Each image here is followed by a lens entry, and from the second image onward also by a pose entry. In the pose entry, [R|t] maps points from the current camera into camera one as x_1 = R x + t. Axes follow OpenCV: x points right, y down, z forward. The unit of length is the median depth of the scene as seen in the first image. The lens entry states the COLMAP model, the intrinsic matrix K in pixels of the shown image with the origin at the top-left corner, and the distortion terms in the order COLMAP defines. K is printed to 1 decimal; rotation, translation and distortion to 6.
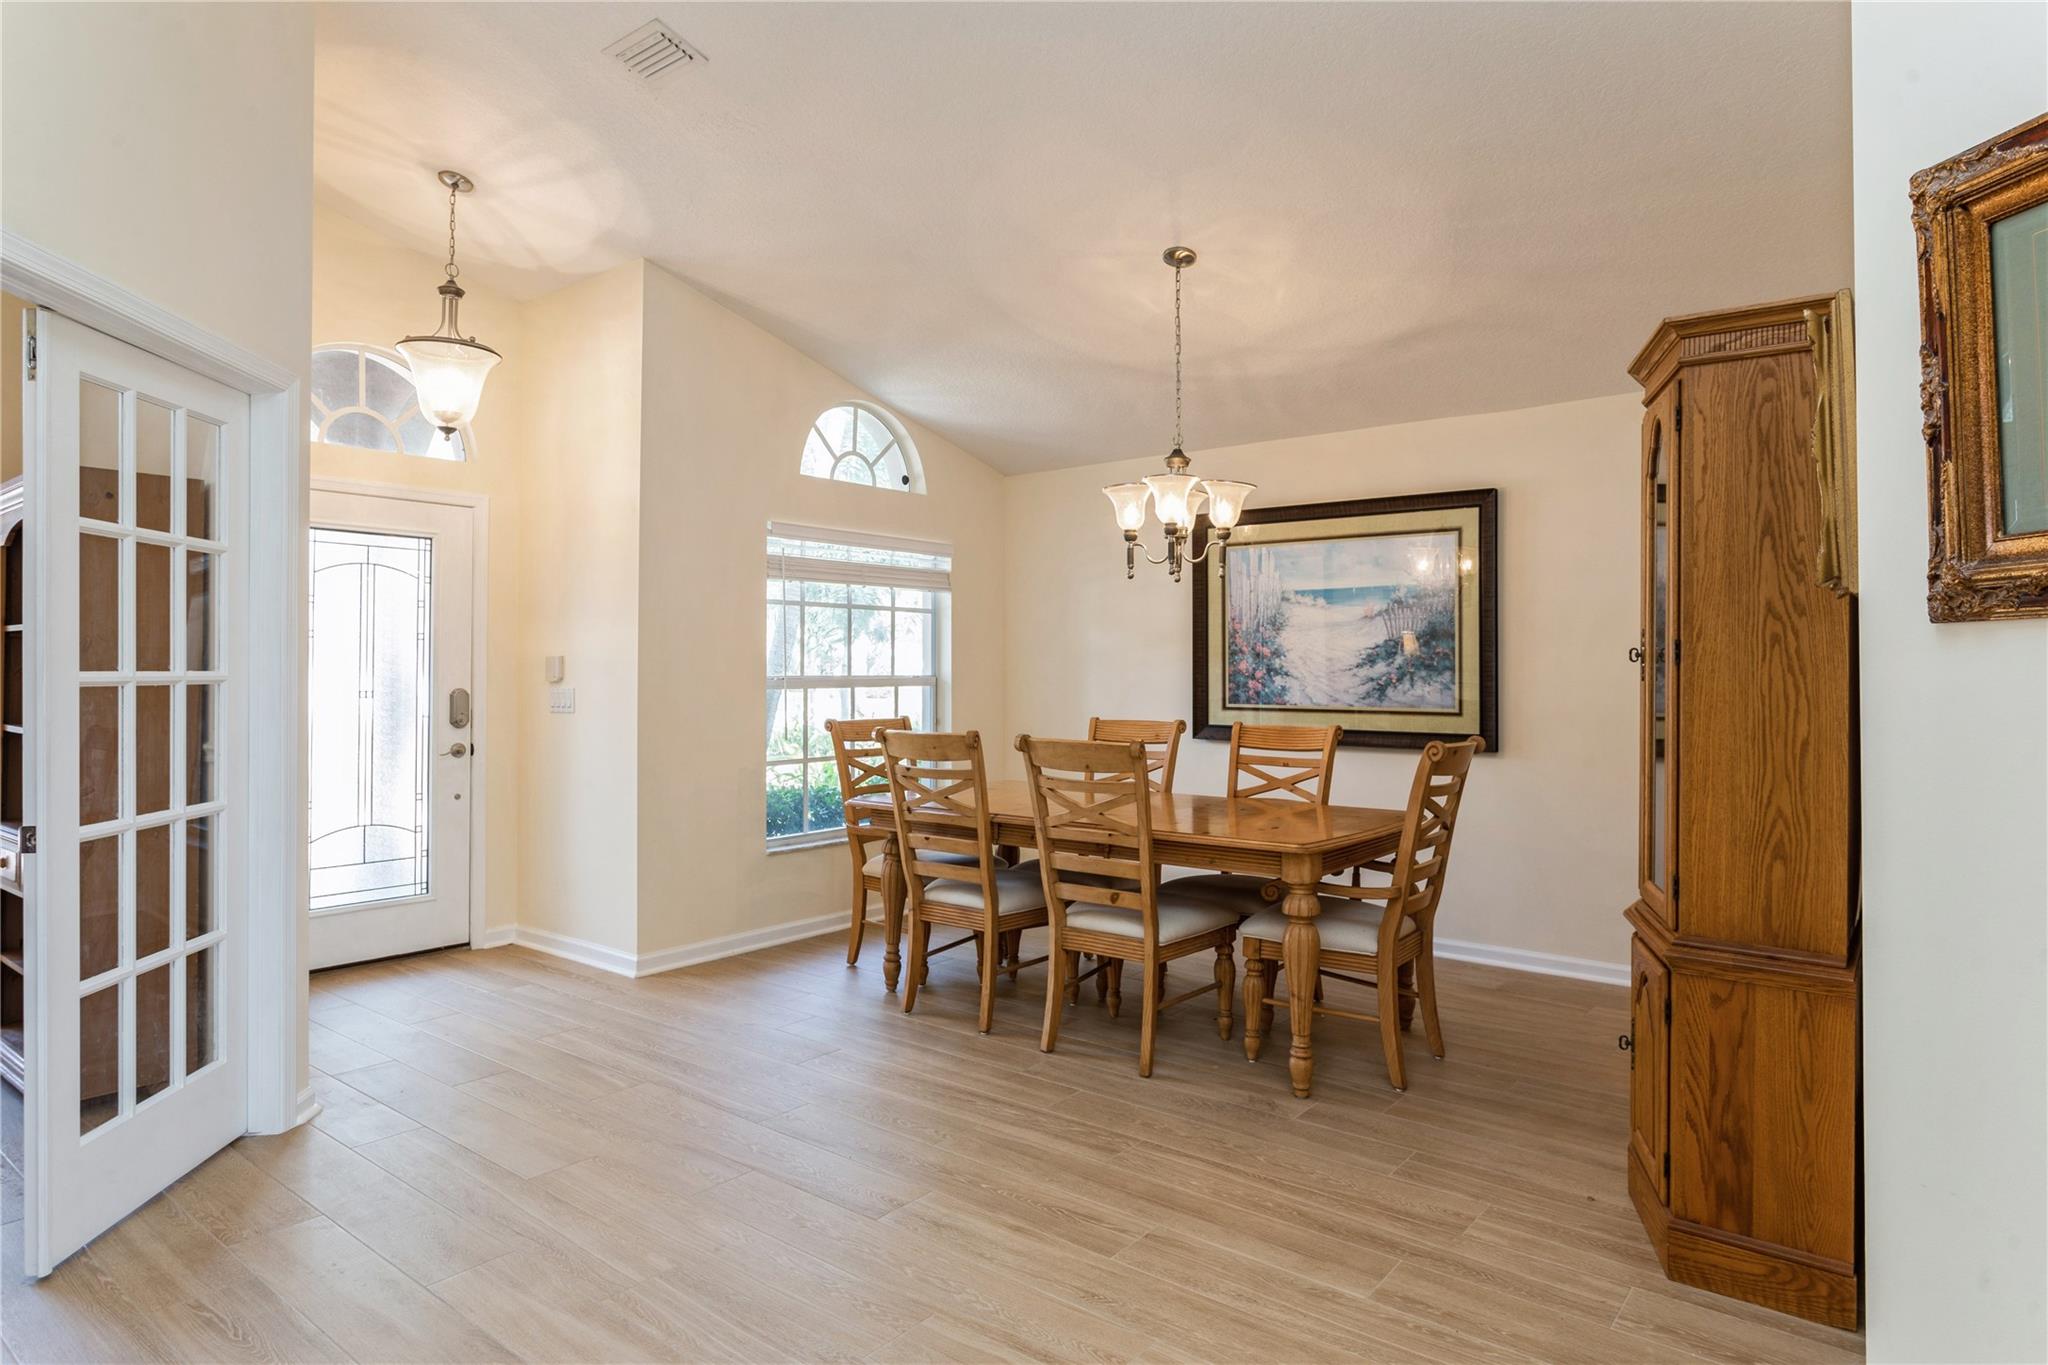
lens RADIAL K [[1171.4, 0, 1014.9], [0, 1171.4, 666.6], [0, 0, 1]] dist [-0.012418, 0.004220]
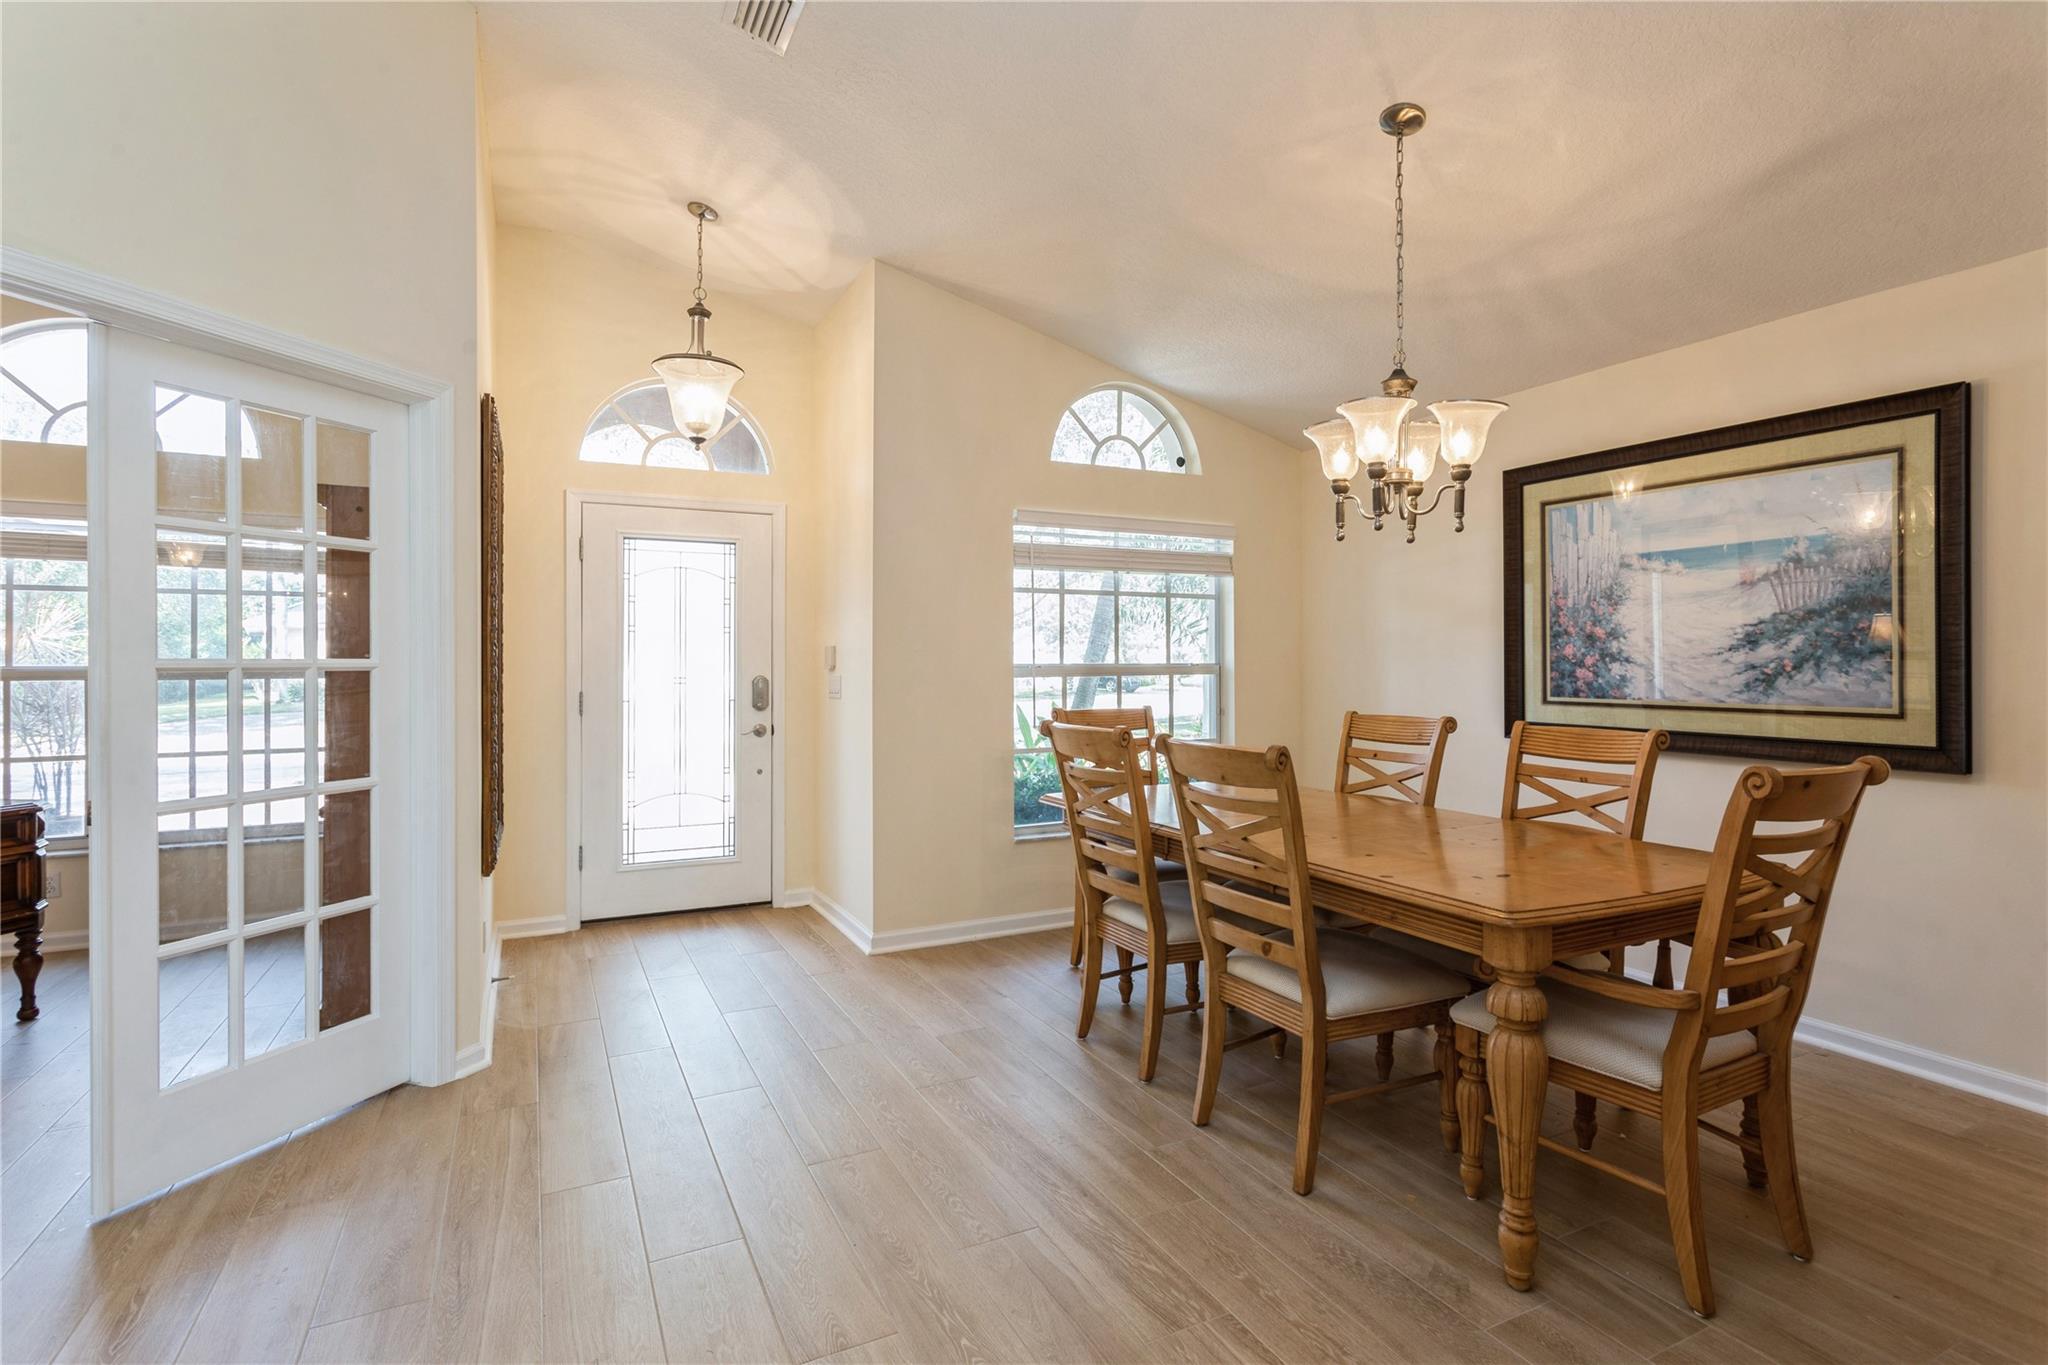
lens RADIAL K [[983.1, 0, 1011.4], [0, 983.1, 664.7], [0, 0, 1]] dist [0.002904, 0.001567]
pose [[0.906712, -0.001977, -0.421745, 0.155276], [0.004718, 0.999974, 0.005455, 0.004302], [0.421724, -0.006935, 0.906698, 0.257562]]
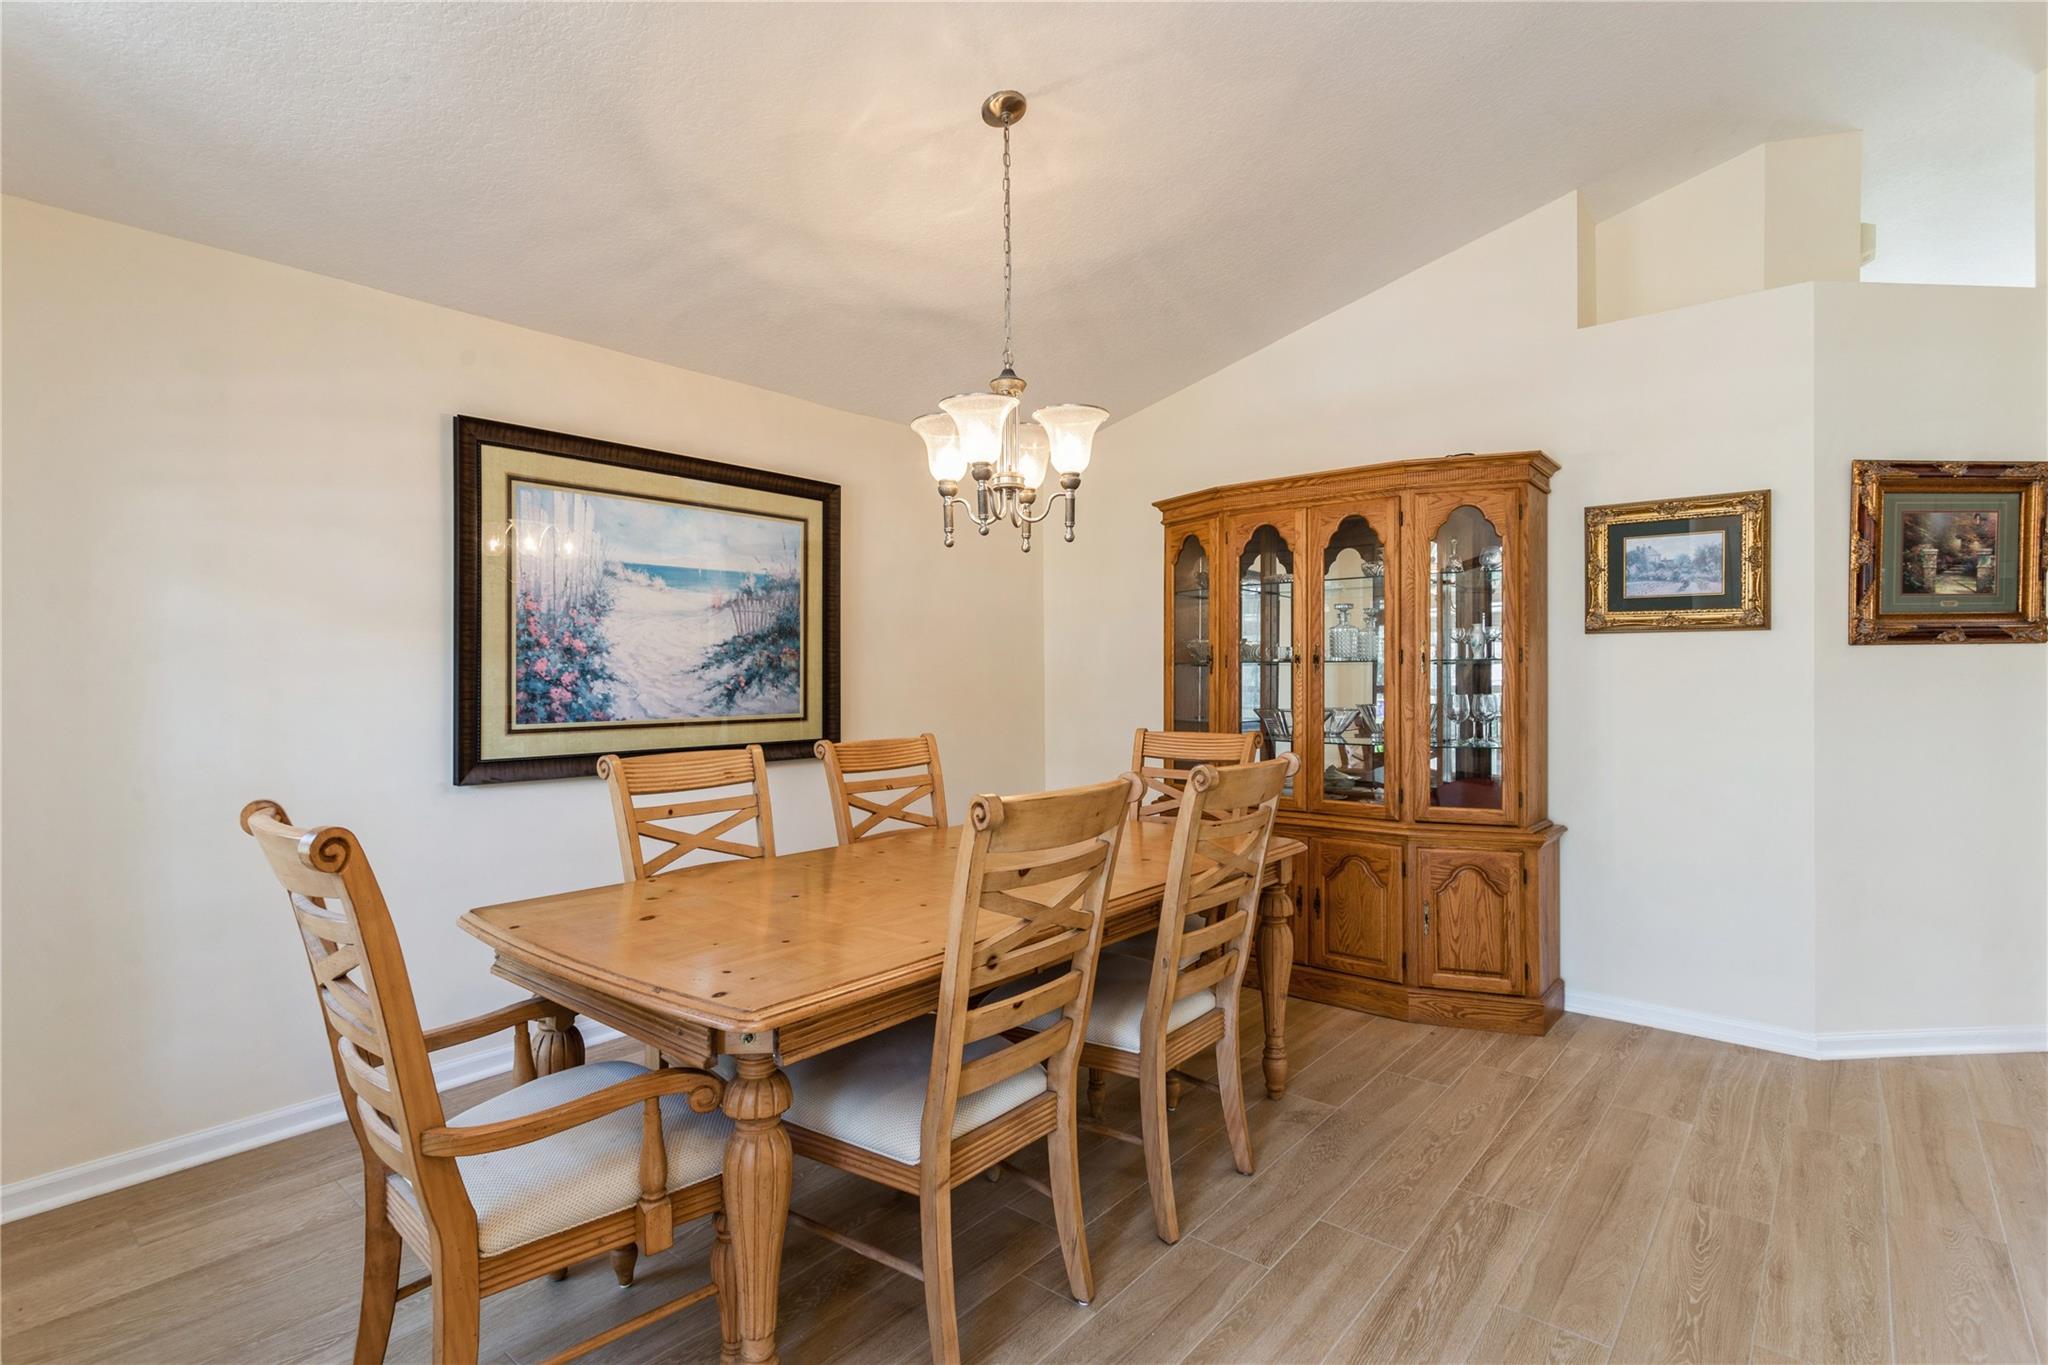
lens RADIAL K [[983.1, 0, 1019.0], [0, 983.1, 682.4], [0, 0, 1]] dist [0.002904, 0.001567]
pose [[0.026584, -0.009032, 0.999606, -0.416428], [0.002998, 0.999955, 0.008955, 0.005286], [-0.999642, 0.002758, 0.026610, 0.840300]]
